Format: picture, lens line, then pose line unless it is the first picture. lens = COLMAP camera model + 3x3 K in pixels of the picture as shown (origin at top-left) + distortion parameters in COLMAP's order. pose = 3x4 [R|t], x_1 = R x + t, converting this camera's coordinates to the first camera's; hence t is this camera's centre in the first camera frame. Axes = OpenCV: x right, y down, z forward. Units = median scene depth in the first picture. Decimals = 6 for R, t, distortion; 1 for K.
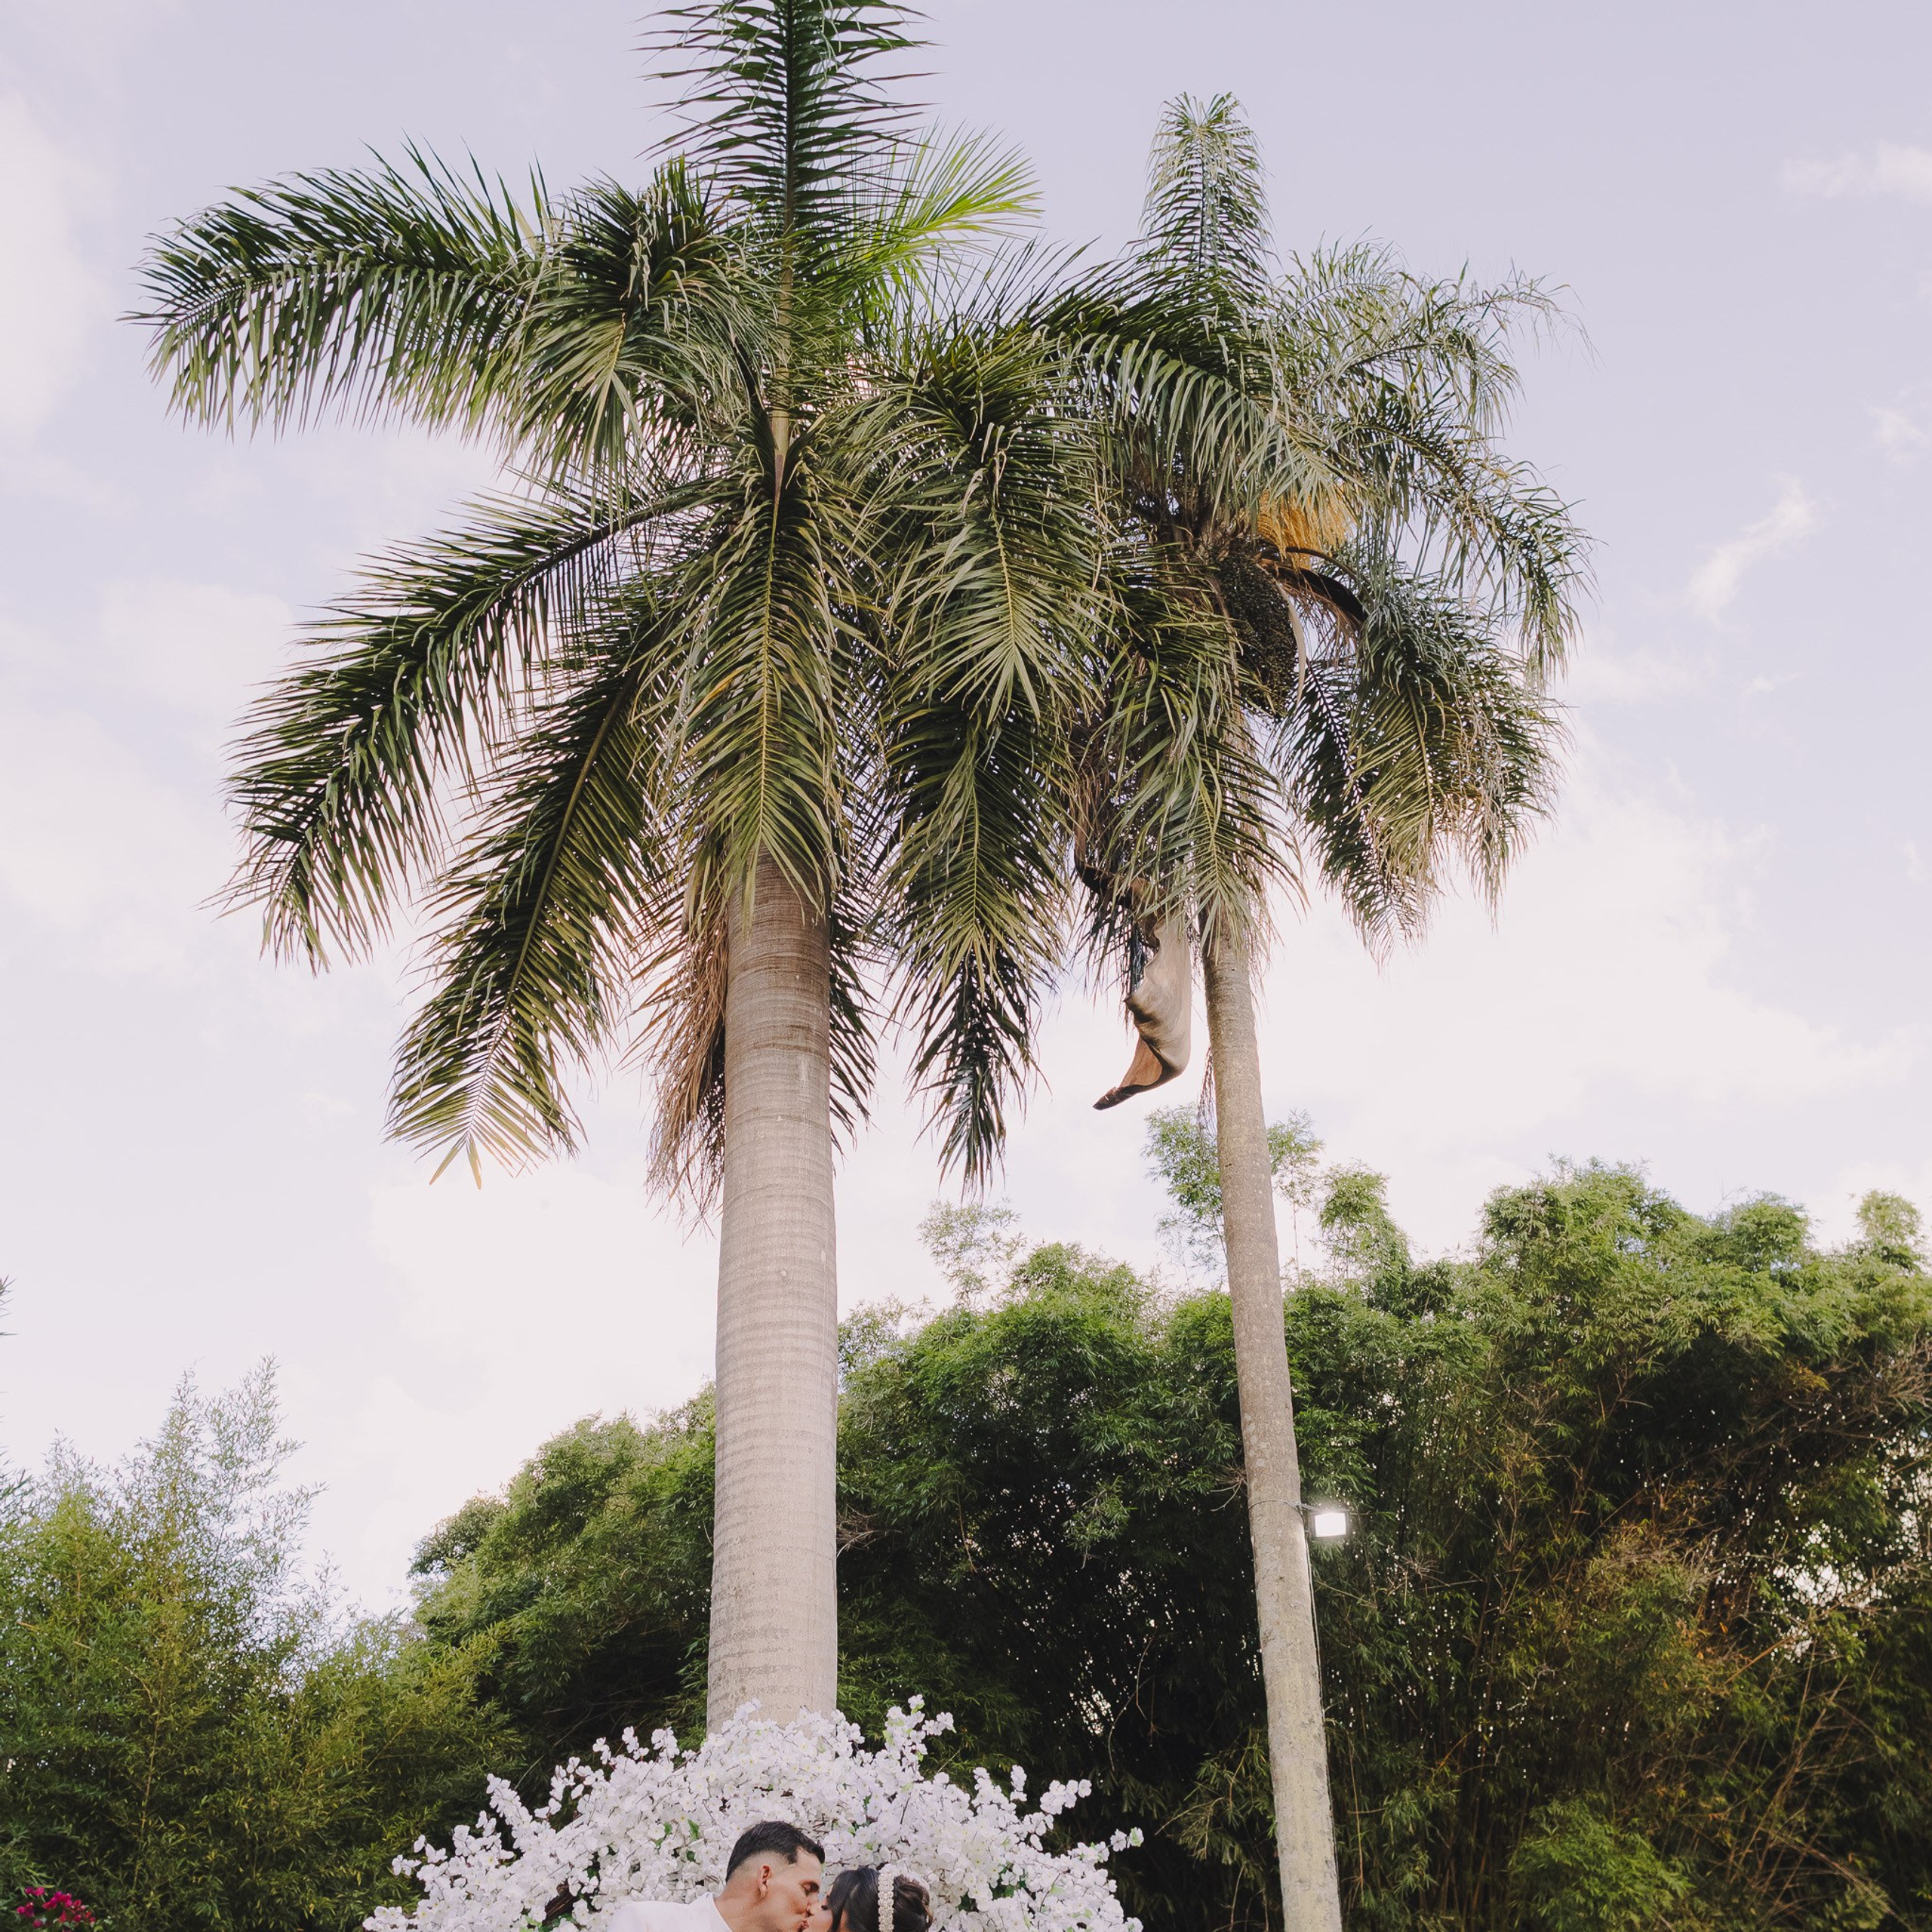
lens RADIAL K [[2335.8, 0, 956.6], [0, 2335.8, 966.6], [0, 0, 1]] dist [0.070676, -0.005603]
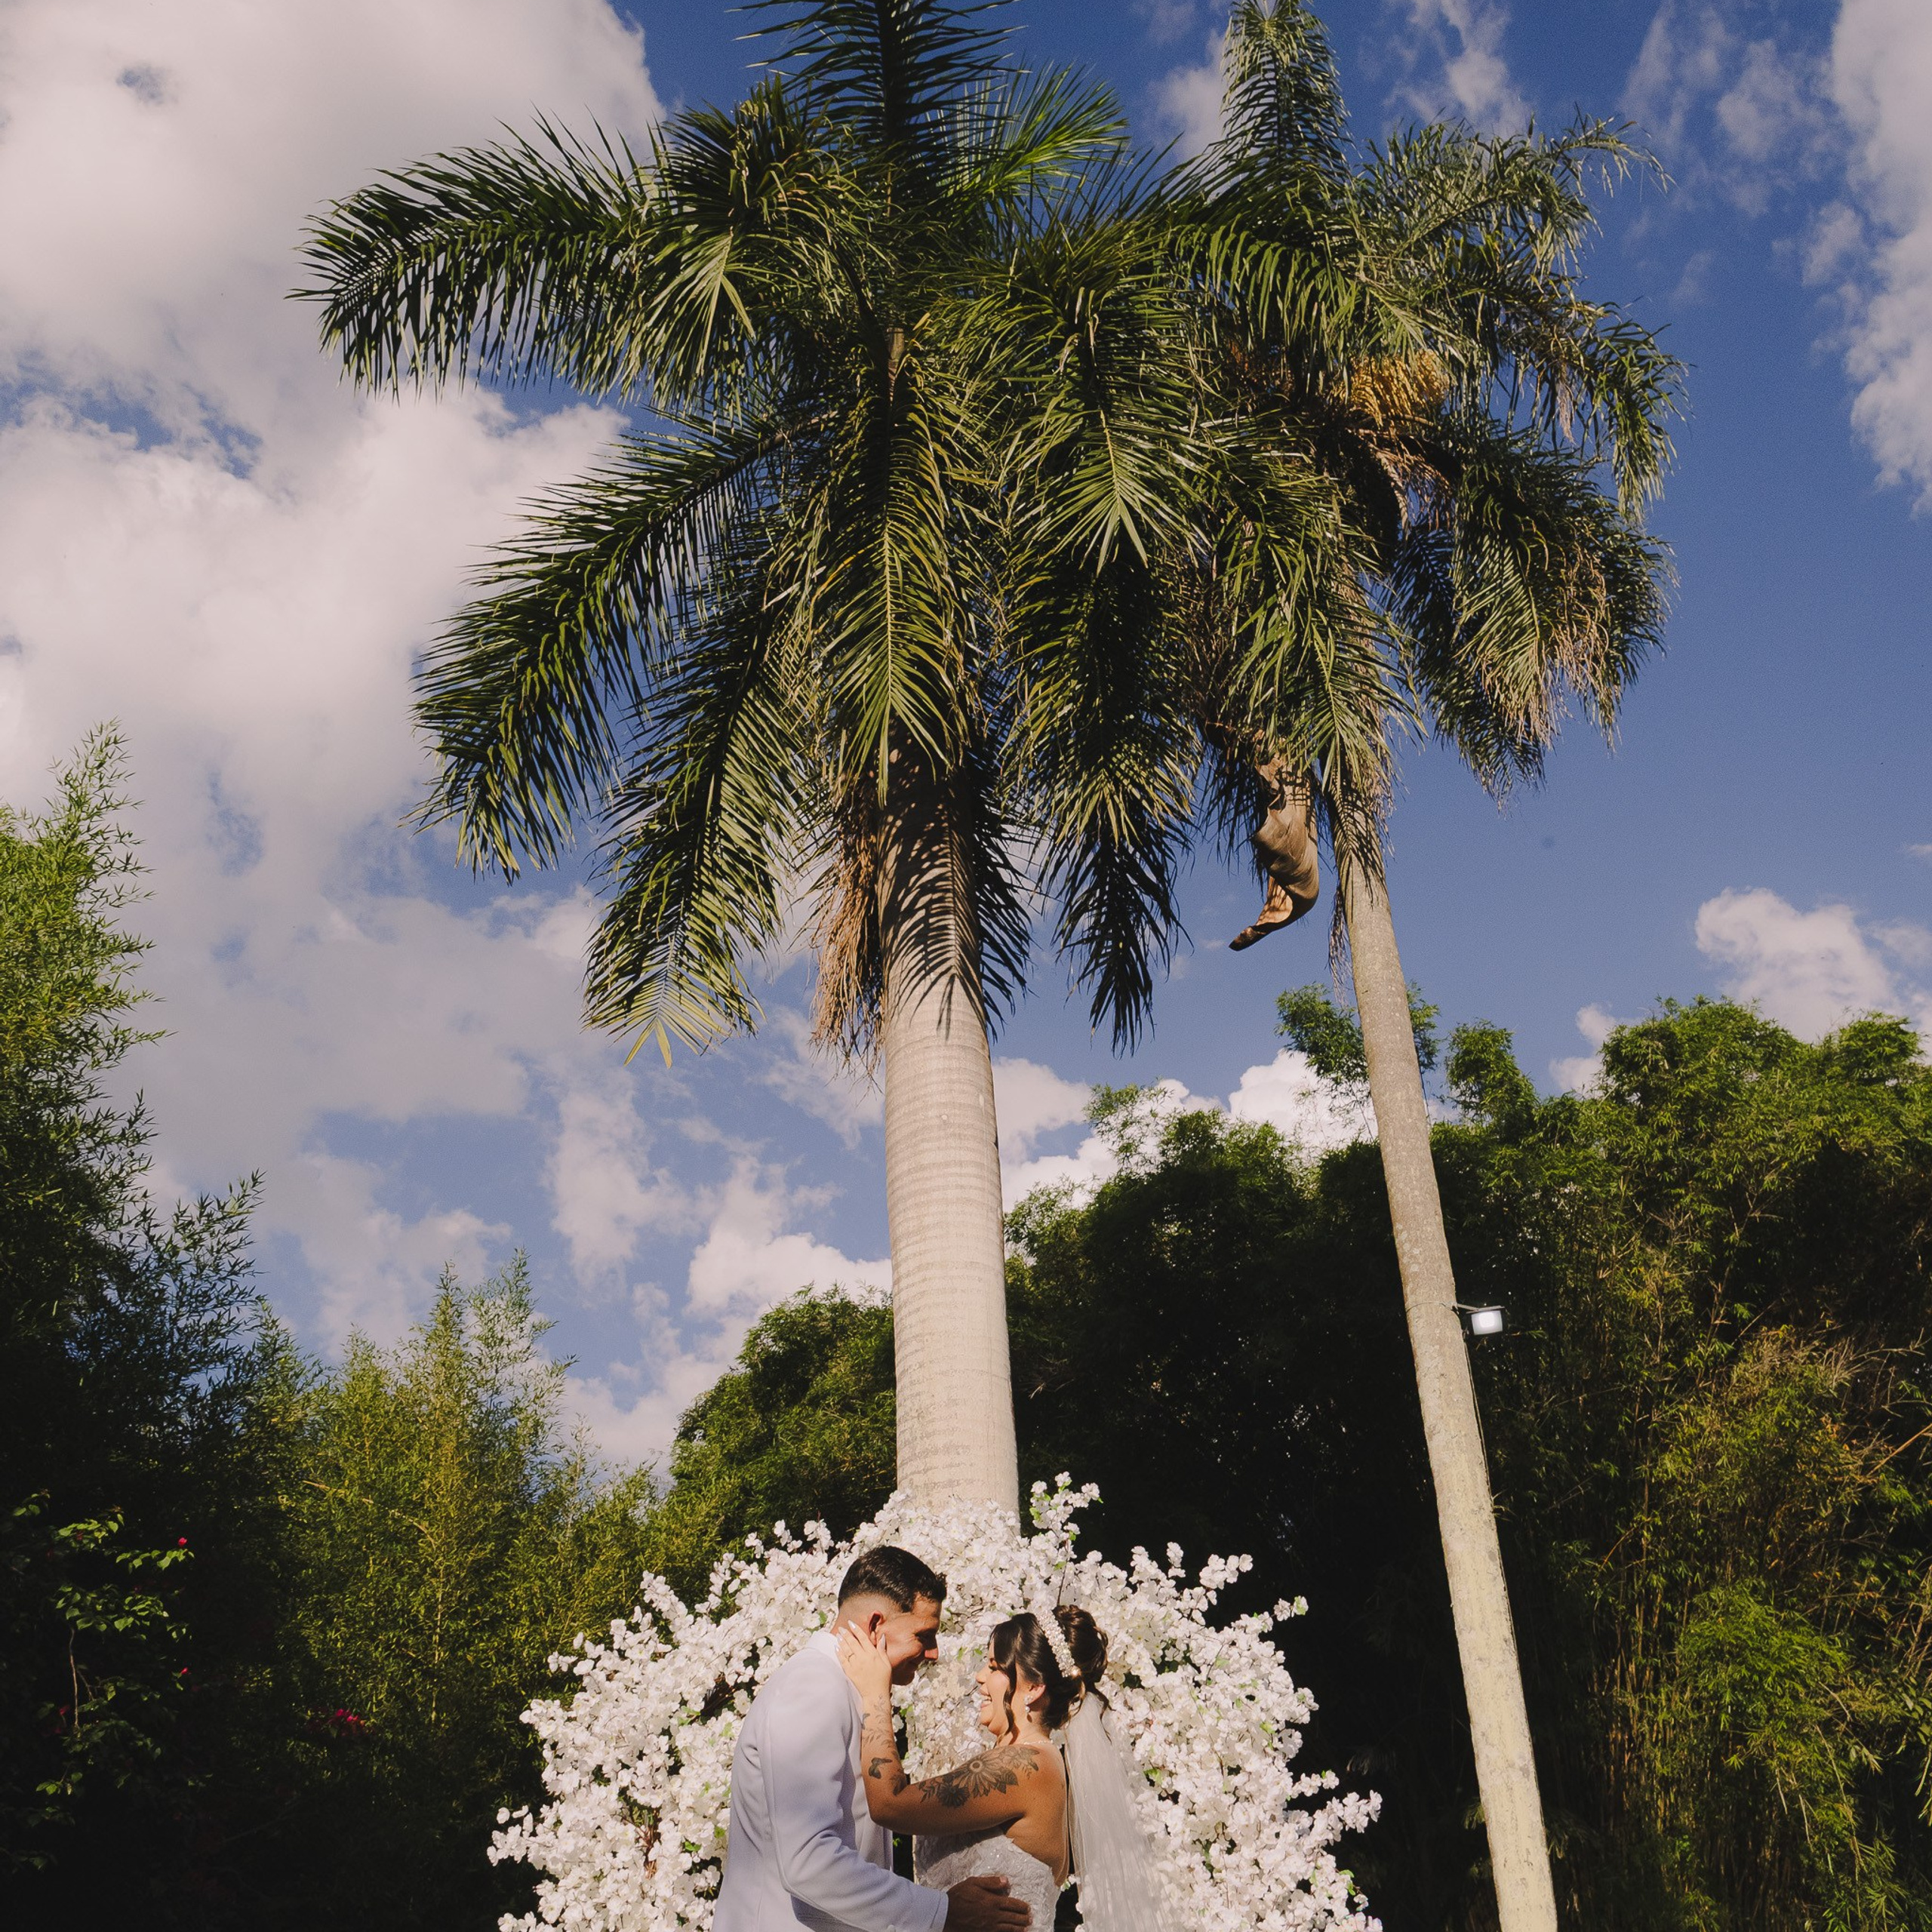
lens RADIAL K [[2036.4, 0, 944.3], [0, 2036.4, 954.9], [0, 0, 1]] dist [0.022638, -0.000672]
pose [[0.993301, -0.072605, -0.089896, 0.014123], [0.074507, 0.997058, 0.017981, 0.041849], [0.088326, -0.024559, 0.995789, 0.086411]]
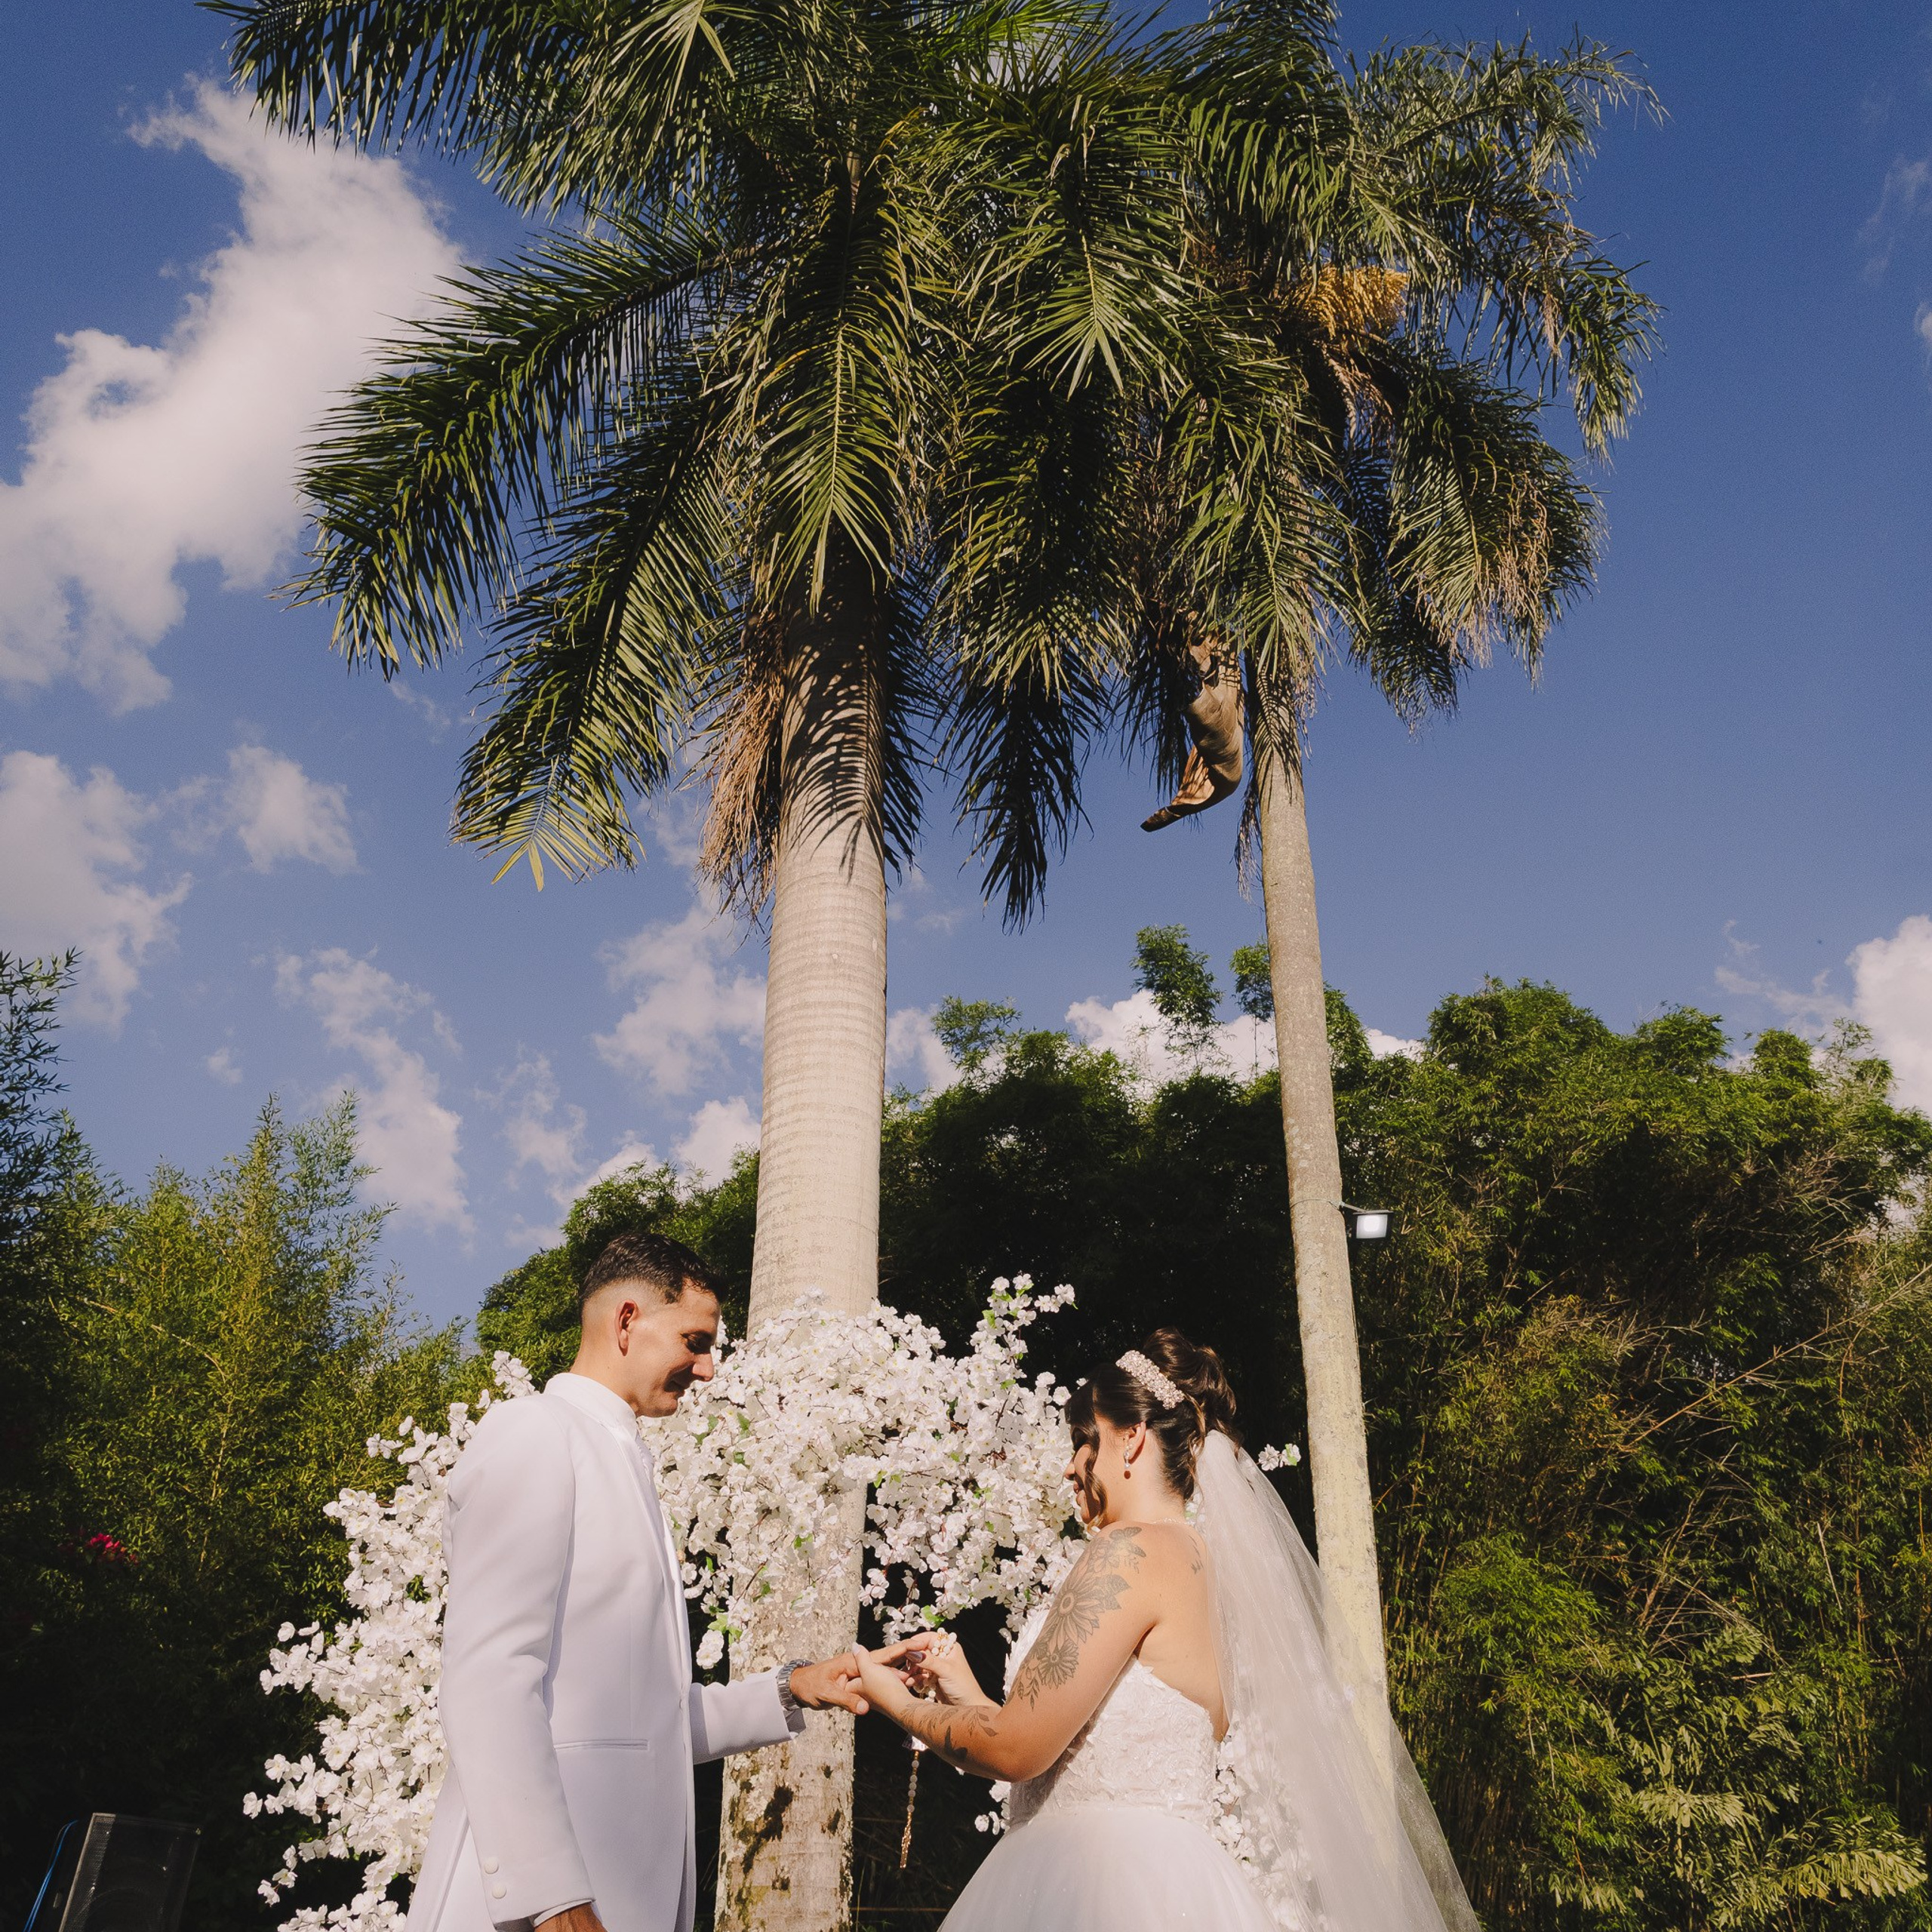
lens RADIAL K [[1892.6, 0, 951.6], [0, 1892.6, 964.5], [0, 0, 1]] dist [0.110671, -0.125707]
pose [[0.999085, 0.042701, 0.002501, -0.026344], [-0.042771, 0.998016, 0.046205, 0.094844], [-0.000523, -0.046270, 0.998929, 0.190529]]
